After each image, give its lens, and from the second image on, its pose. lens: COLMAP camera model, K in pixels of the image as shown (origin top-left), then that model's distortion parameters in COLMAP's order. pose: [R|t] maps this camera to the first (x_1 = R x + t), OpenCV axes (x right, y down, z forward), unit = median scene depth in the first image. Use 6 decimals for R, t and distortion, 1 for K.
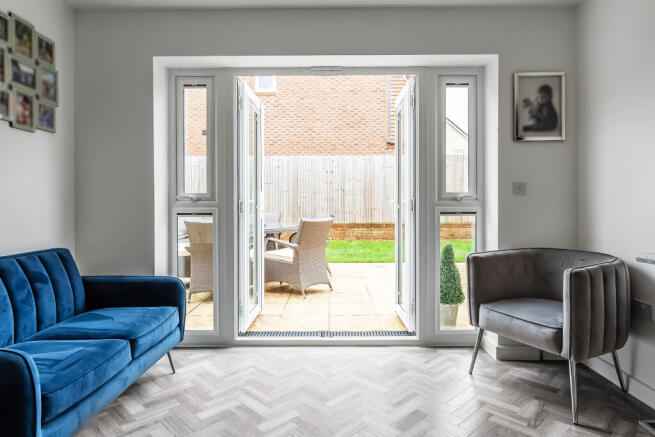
lens RADIAL K [[403.4, 0, 328.3], [0, 403.4, 212.4], [0, 0, 1]] dist [0.021075, 0.000730]
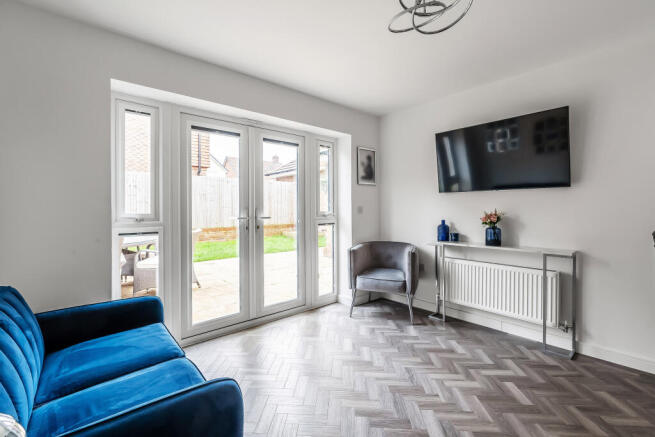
lens RADIAL K [[291.7, 0, 327.4], [0, 291.7, 215.0], [0, 0, 1]] dist [-0.000775, -0.000238]
pose [[0.749756, -0.013488, 0.661577, -0.504588], [0.017702, 0.999843, 0.000323, -0.039054], [-0.661478, 0.011469, 0.749877, 0.113226]]
